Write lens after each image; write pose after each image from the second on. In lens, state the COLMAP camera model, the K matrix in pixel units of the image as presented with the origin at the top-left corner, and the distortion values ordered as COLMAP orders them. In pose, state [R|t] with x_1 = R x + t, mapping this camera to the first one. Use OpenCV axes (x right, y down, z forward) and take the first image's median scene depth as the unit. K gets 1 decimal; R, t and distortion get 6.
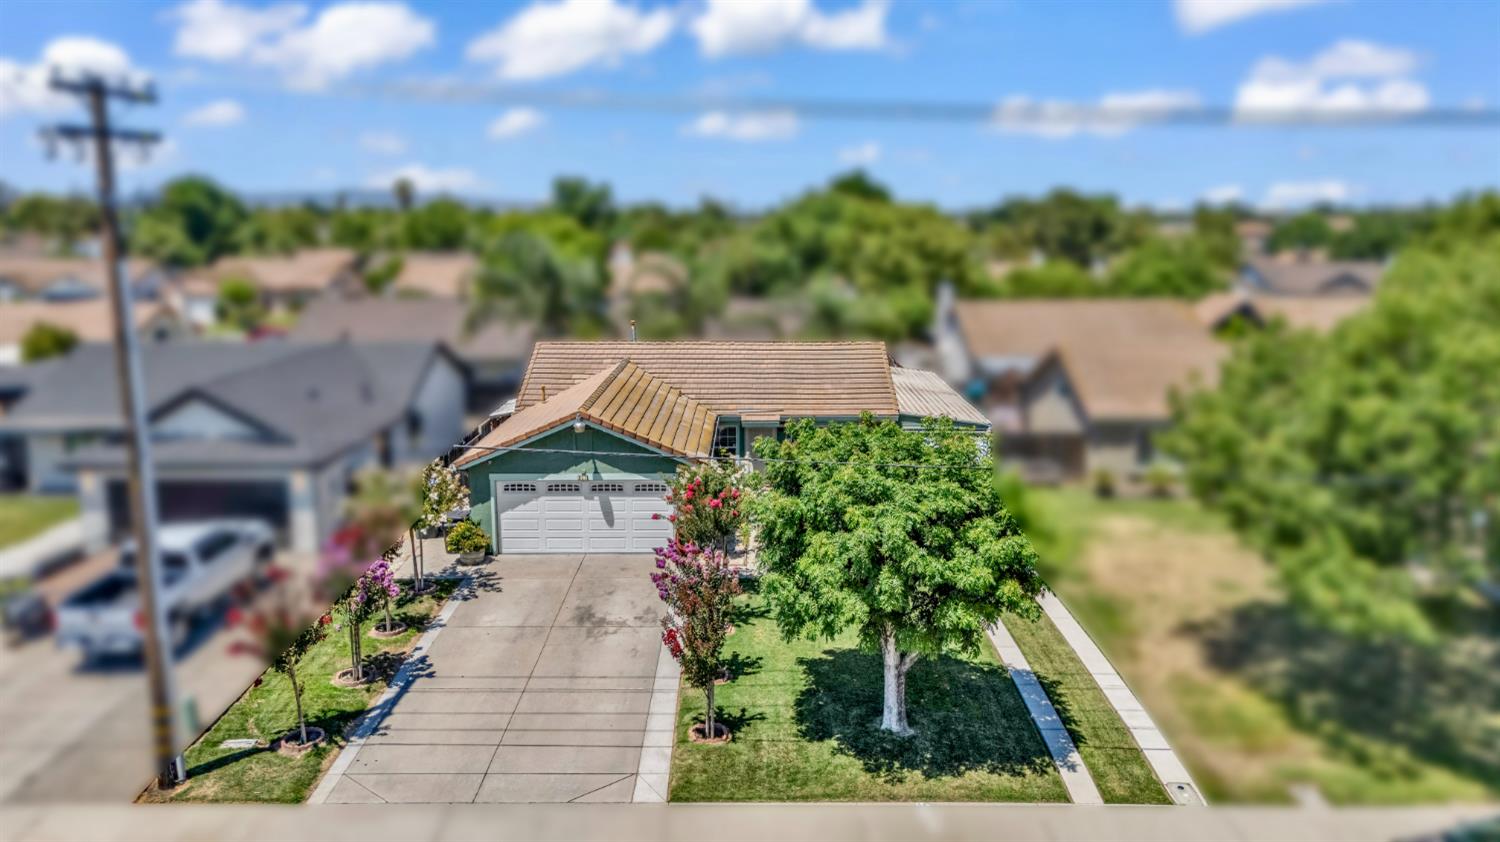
lens RADIAL K [[1087.1, 0, 750.0], [0, 1087.1, 421.0], [0, 0, 1]] dist [0.018382, -0.007820]
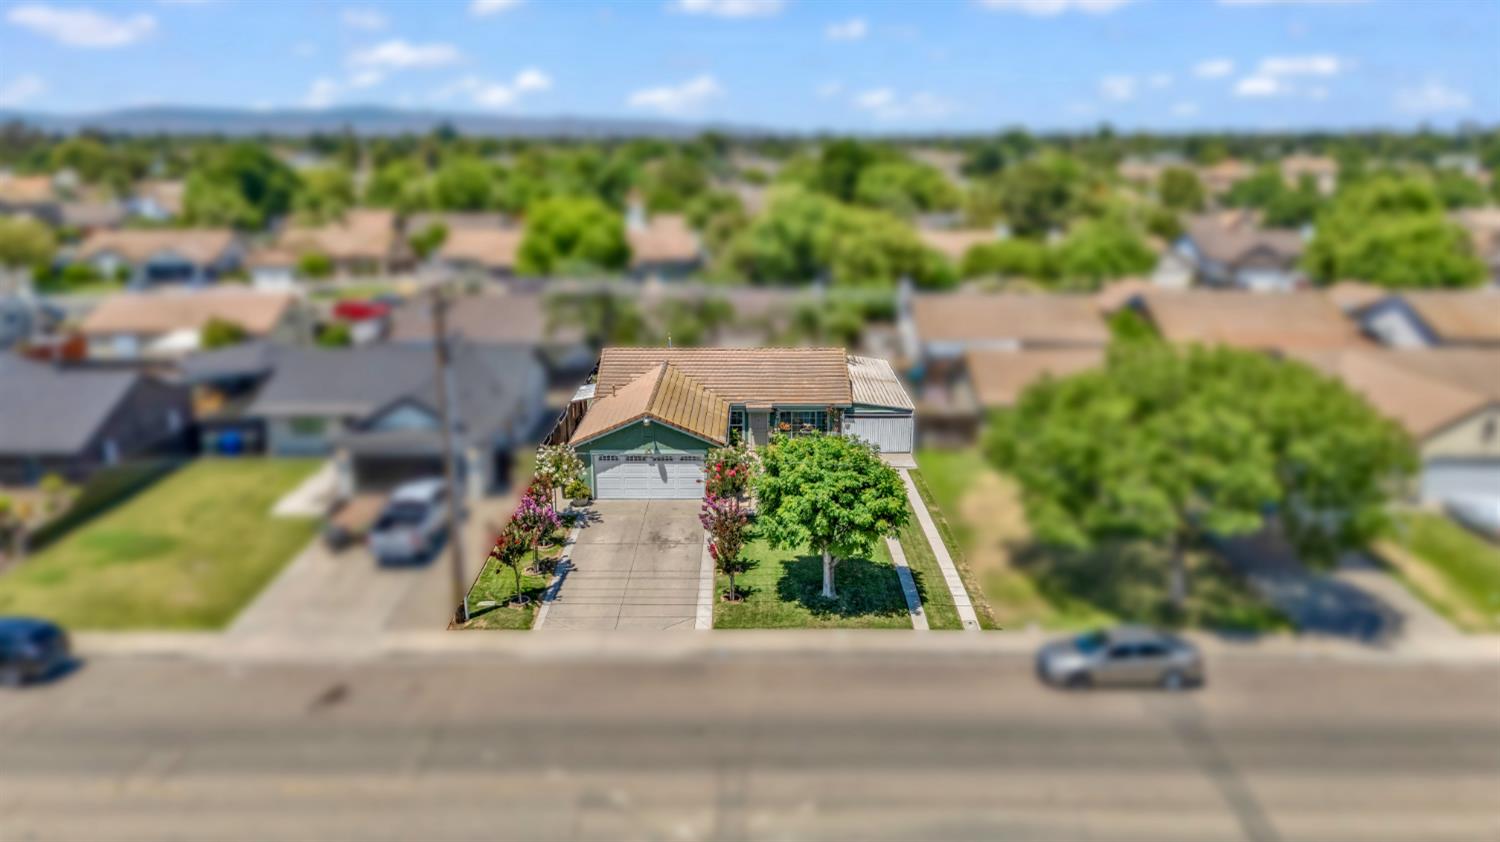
lens RADIAL K [[1087.1, 0, 750.0], [0, 1087.1, 421.0], [0, 0, 1]] dist [0.018382, -0.007820]
pose [[0.999999, -0.000929, 0.000662, -0.006150], [0.000880, 0.997504, 0.070609, -0.150886], [-0.000726, -0.070608, 0.997504, -0.841462]]
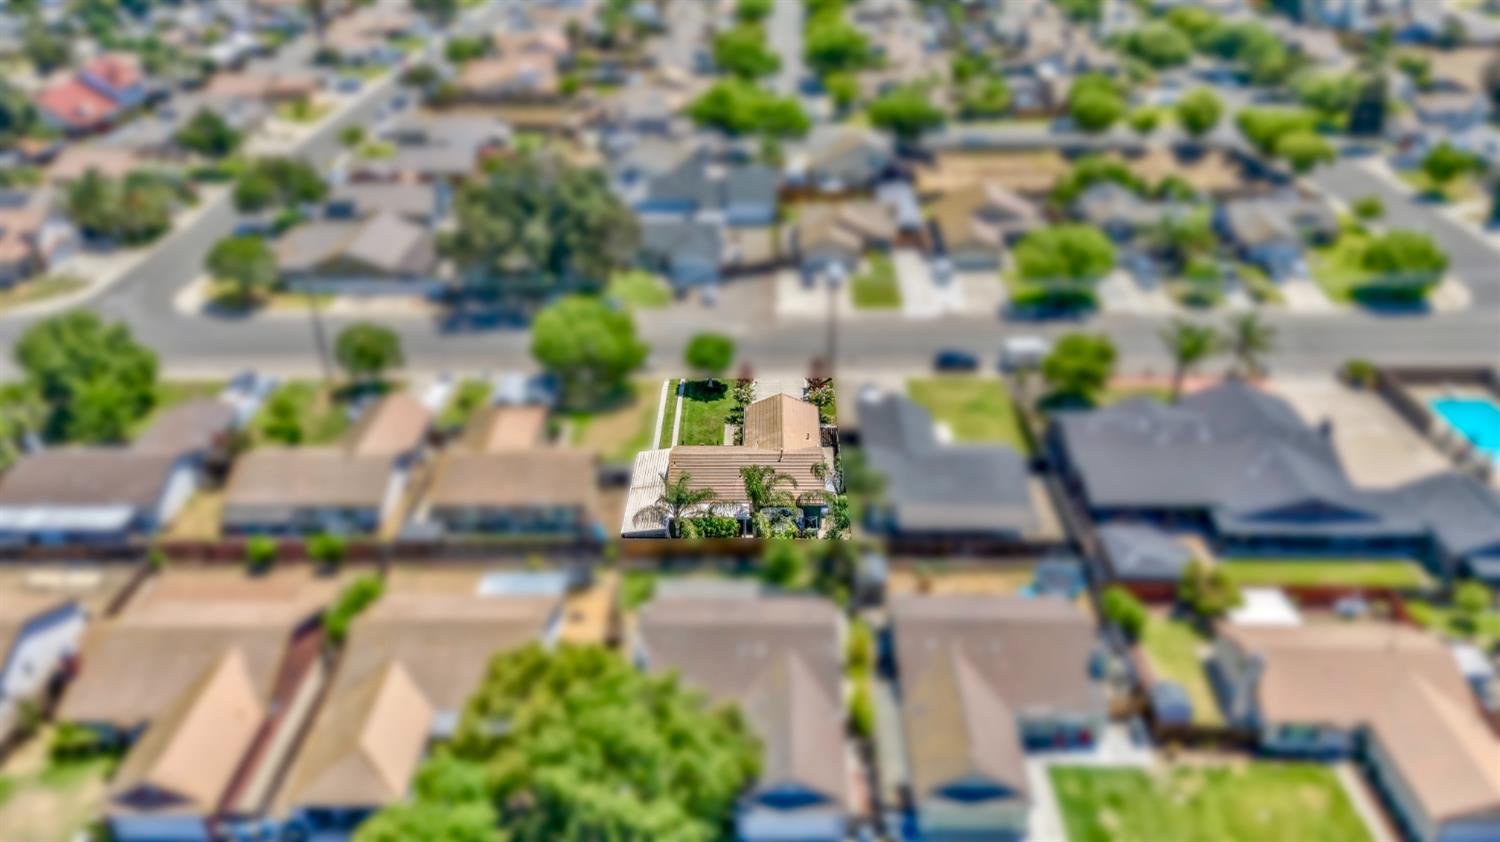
lens RADIAL K [[1087.1, 0, 750.0], [0, 1087.1, 421.0], [0, 0, 1]] dist [0.018382, -0.007820]
pose [[-0.999940, 0.002852, 0.010620, -0.125410], [0.009003, 0.766854, 0.641758, -3.039724], [-0.006314, 0.641815, -0.766834, 5.184643]]
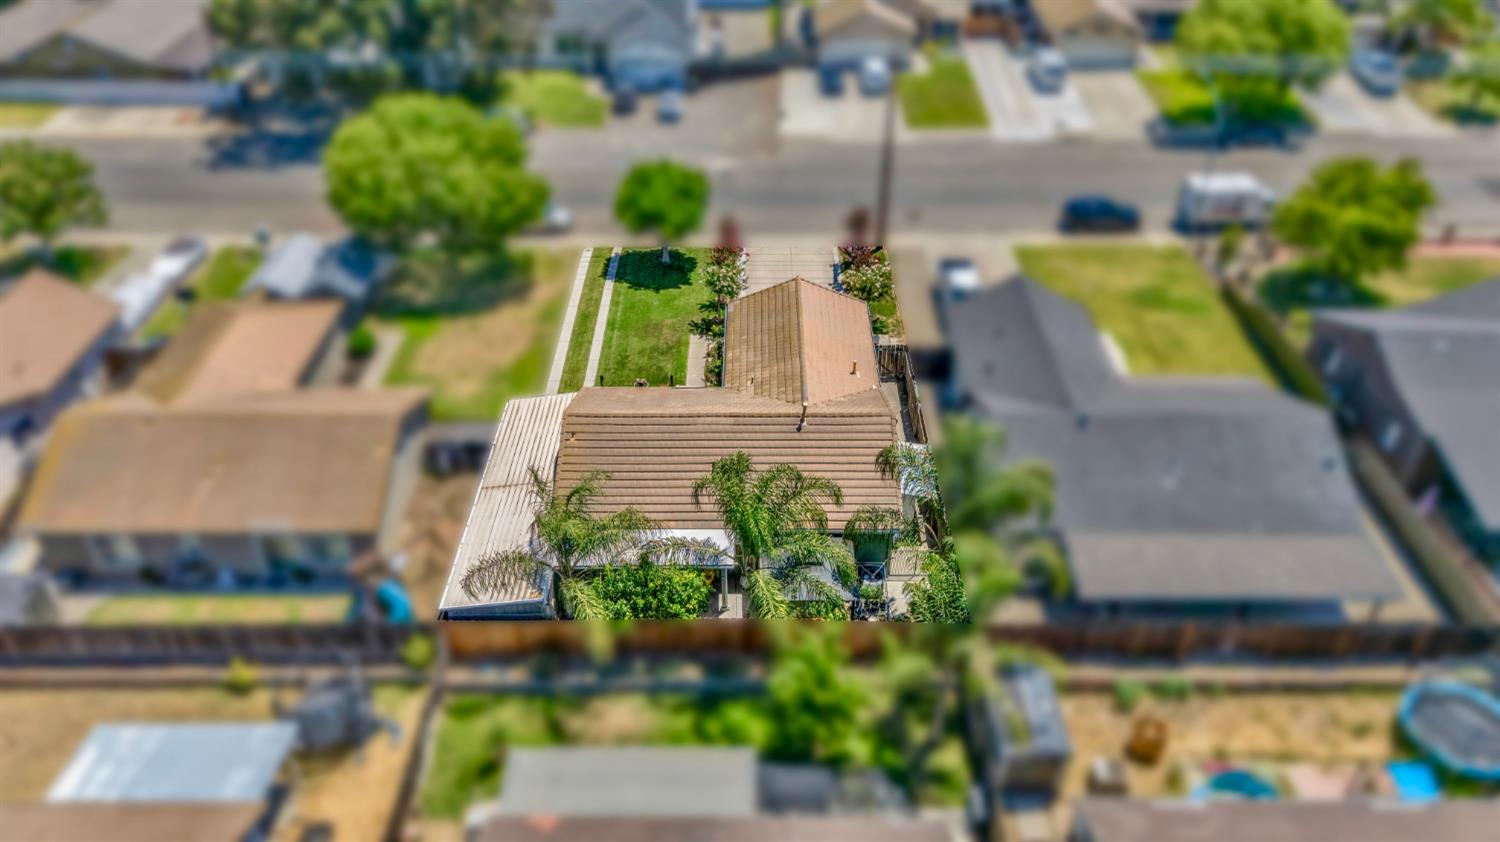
lens RADIAL K [[1087.1, 0, 750.0], [0, 1087.1, 421.0], [0, 0, 1]] dist [0.018382, -0.007820]
pose [[-0.999993, 0.003561, 0.000873, -0.106101], [0.003067, 0.682027, 0.731320, -1.608252], [0.002009, 0.731318, -0.682034, 3.312930]]
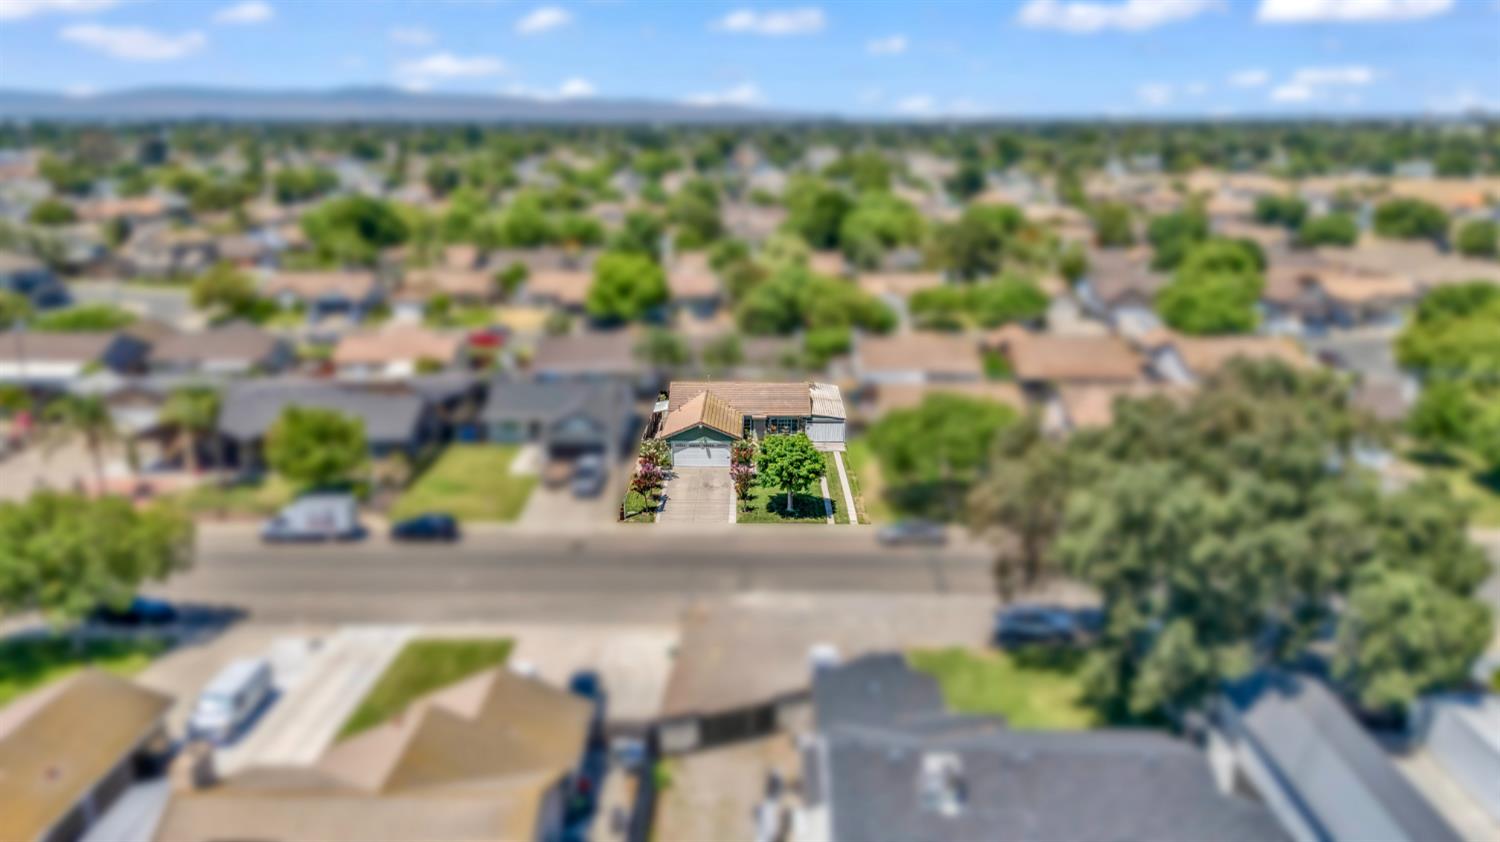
lens RADIAL K [[1087.1, 0, 750.0], [0, 1087.1, 421.0], [0, 0, 1]] dist [0.018382, -0.007820]
pose [[0.999974, 0.003641, -0.006197, 0.005474], [-0.003093, 0.996259, 0.086360, -0.387190], [0.006488, -0.086339, 0.996245, -2.916250]]
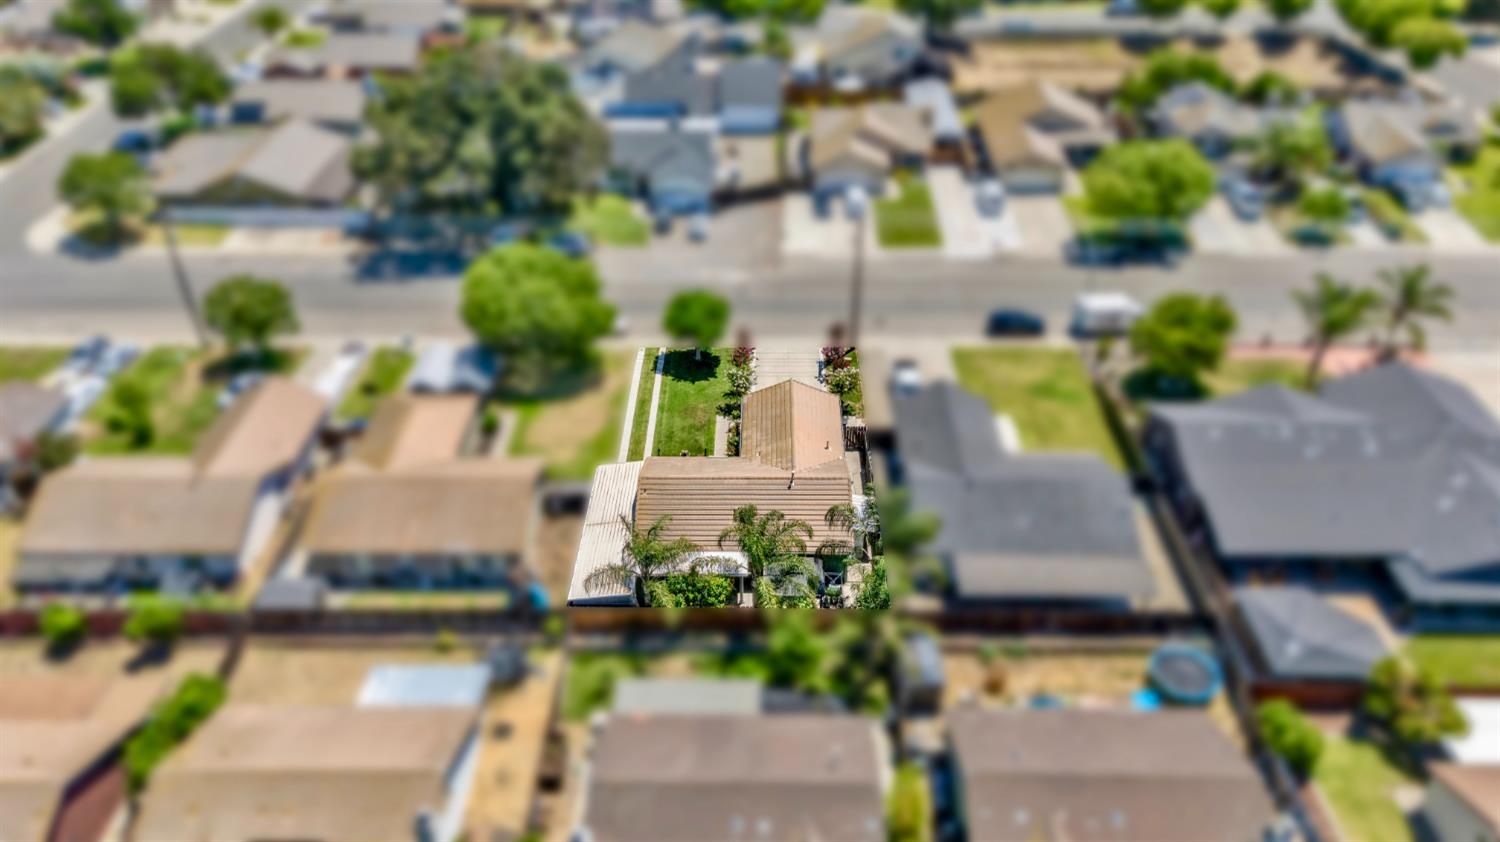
lens RADIAL K [[1087.1, 0, 750.0], [0, 1087.1, 421.0], [0, 0, 1]] dist [0.018382, -0.007820]
pose [[-0.999944, 0.000750, 0.010592, -0.114838], [0.008088, 0.700105, 0.713994, -2.509402], [-0.006880, 0.714040, -0.700072, 4.017184]]
